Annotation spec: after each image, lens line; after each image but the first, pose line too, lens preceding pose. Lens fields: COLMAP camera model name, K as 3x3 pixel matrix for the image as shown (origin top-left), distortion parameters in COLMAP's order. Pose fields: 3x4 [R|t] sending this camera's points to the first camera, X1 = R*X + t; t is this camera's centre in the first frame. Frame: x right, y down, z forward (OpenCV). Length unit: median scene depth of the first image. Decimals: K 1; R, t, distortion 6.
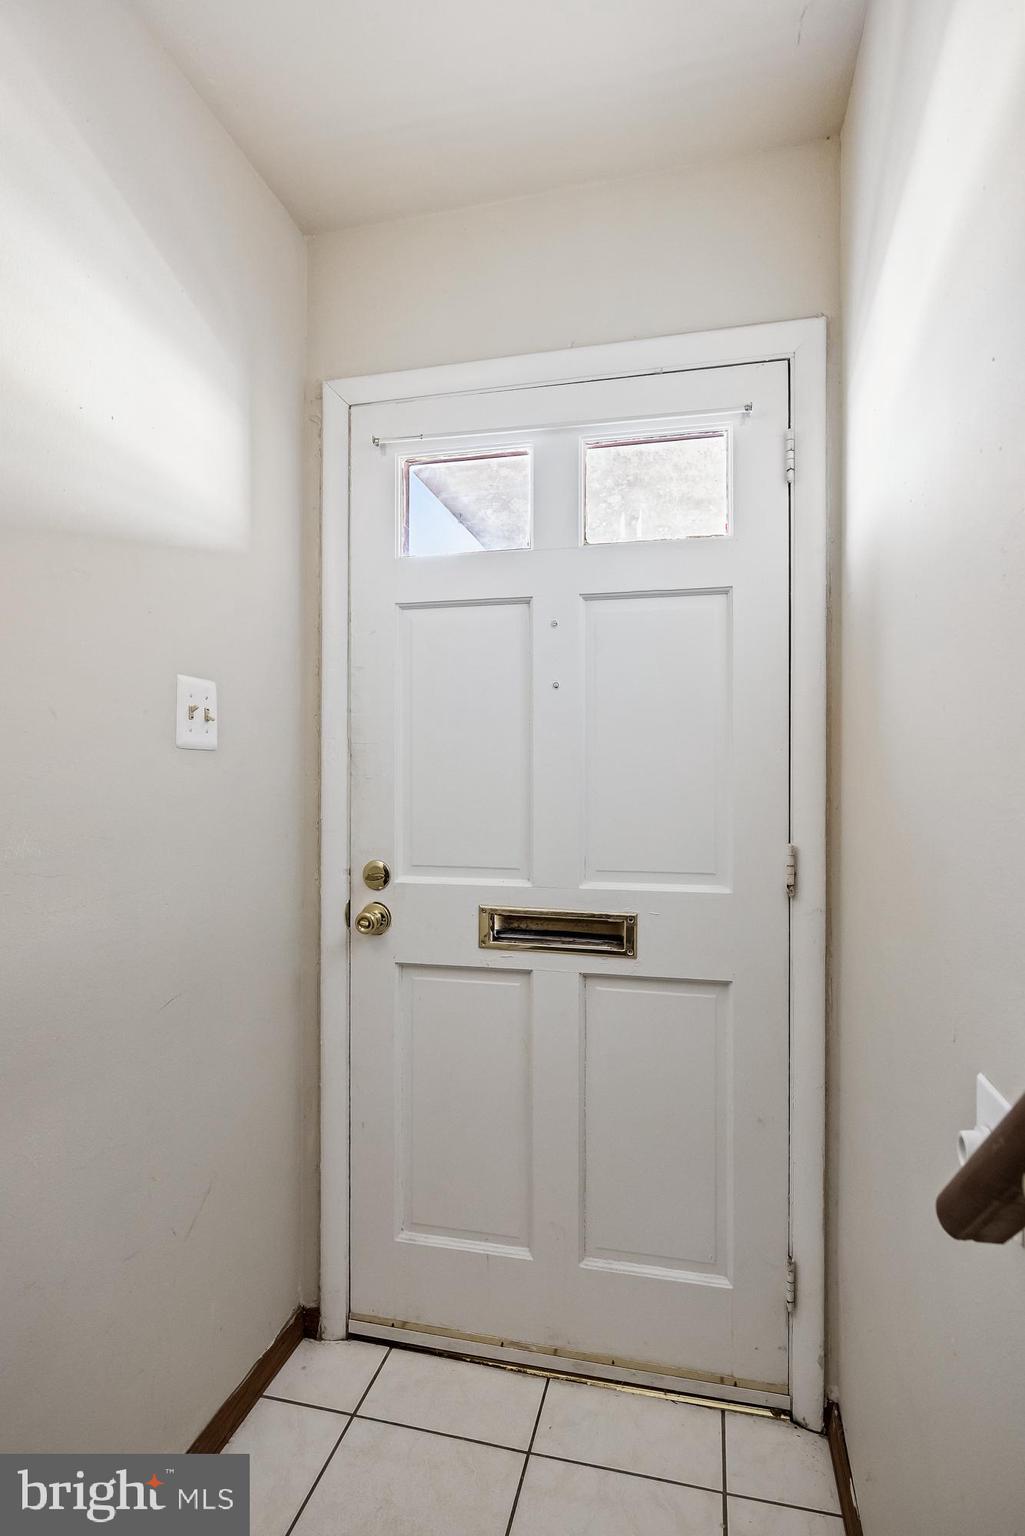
lens RADIAL K [[816.5, 0, 503.8], [0, 816.5, 768.7], [0, 0, 1]] dist [0.002006, 0.000079]
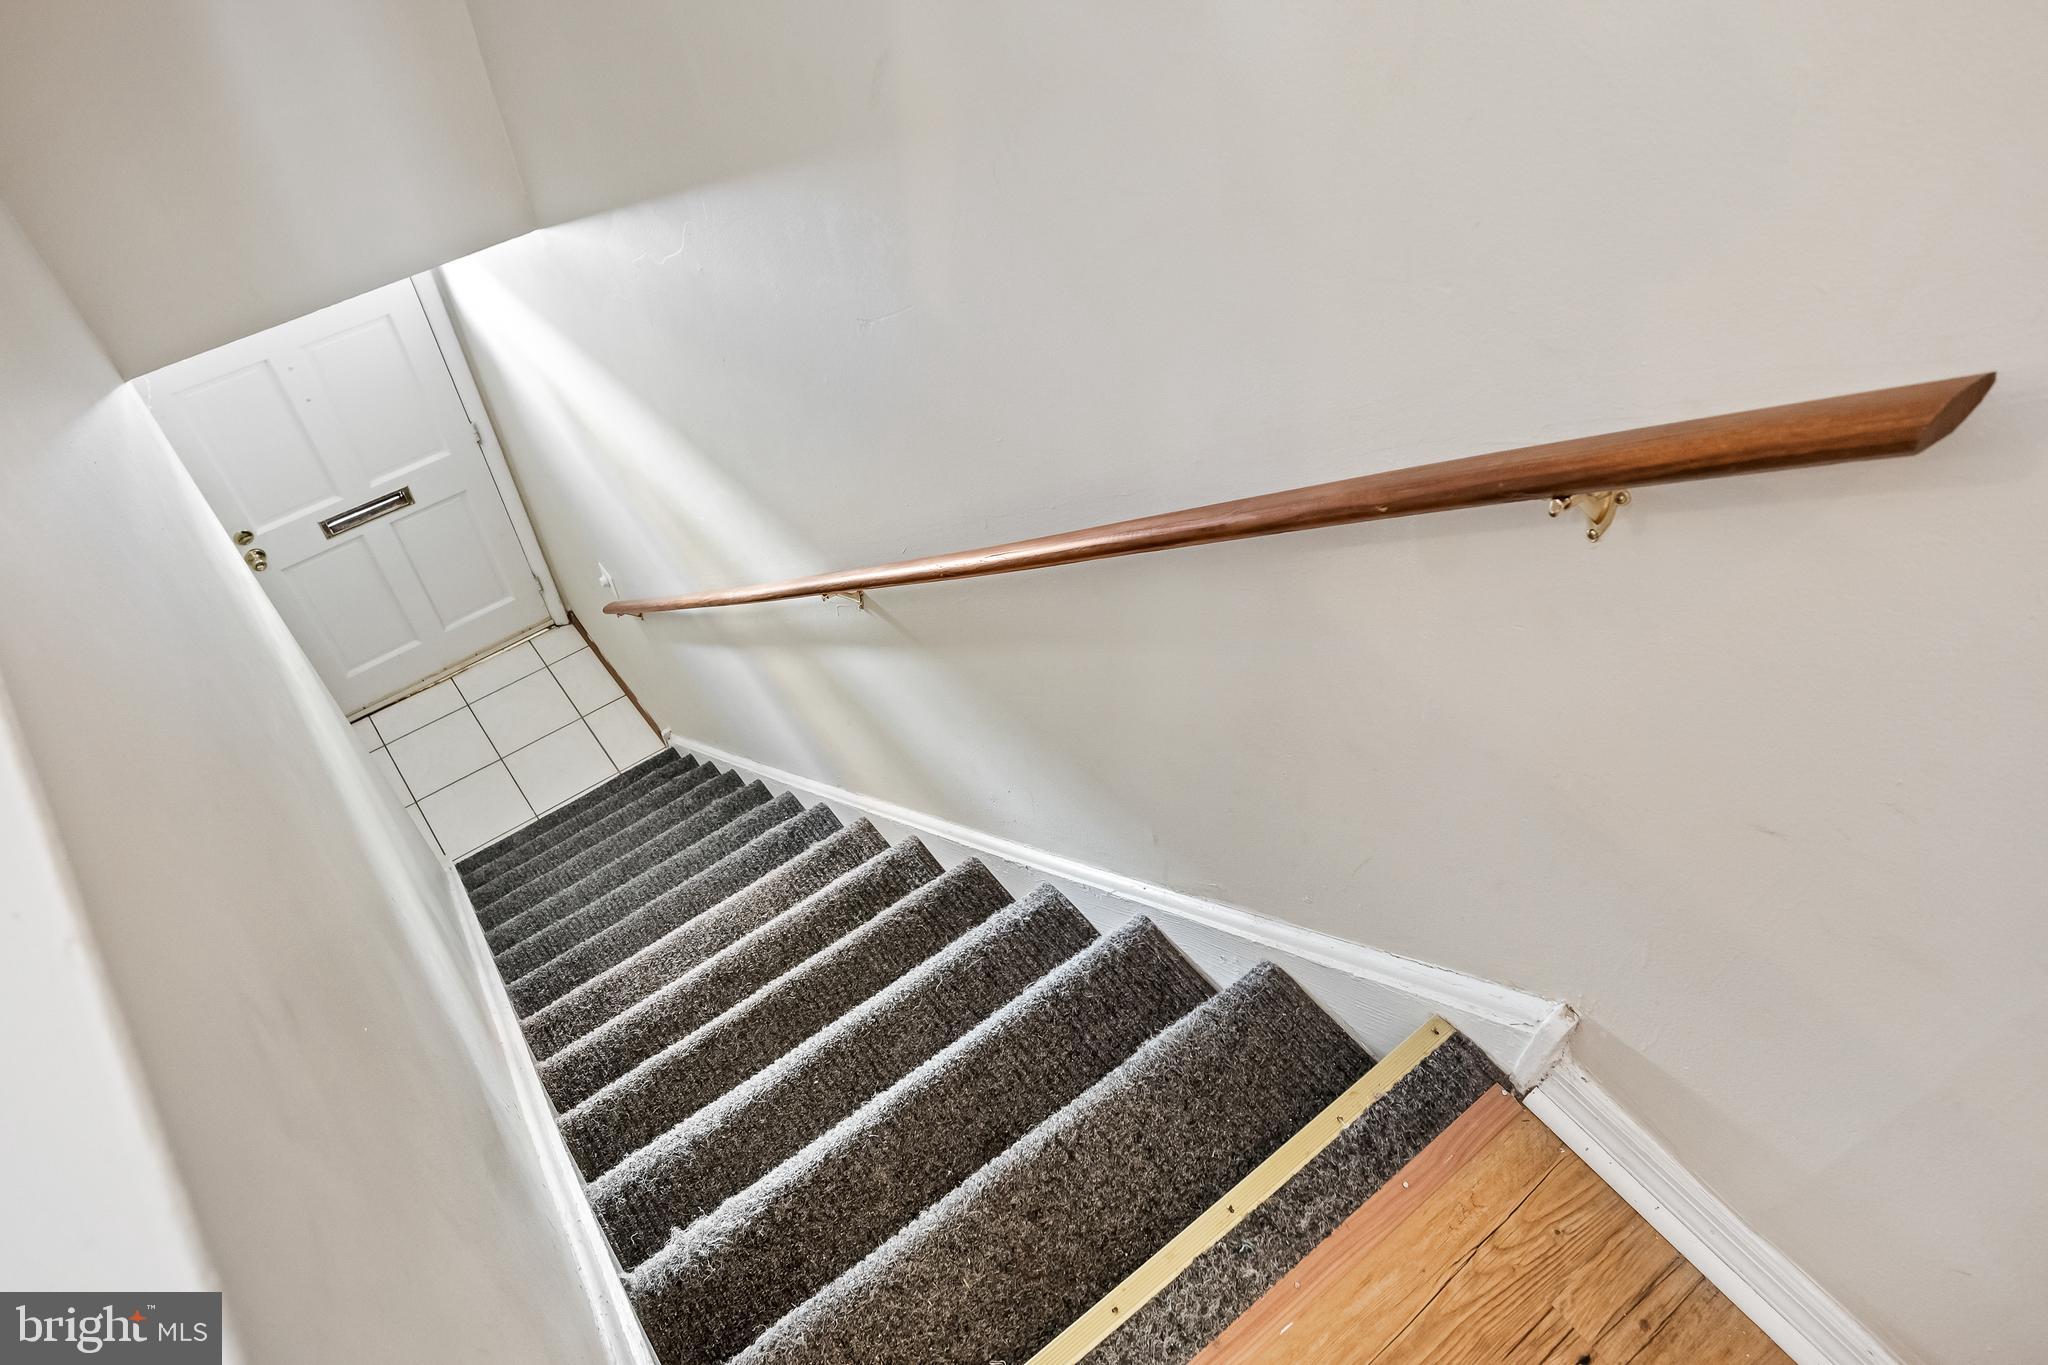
lens RADIAL K [[1294.7, 0, 1022.5], [0, 1294.7, 680.5], [0, 0, 1]] dist [-0.004413, -0.000327]
pose [[0.624759, -0.598187, 0.501845, -0.703194], [0.012832, 0.650497, 0.759400, -1.742265], [-0.780712, -0.468003, 0.414080, -1.505587]]
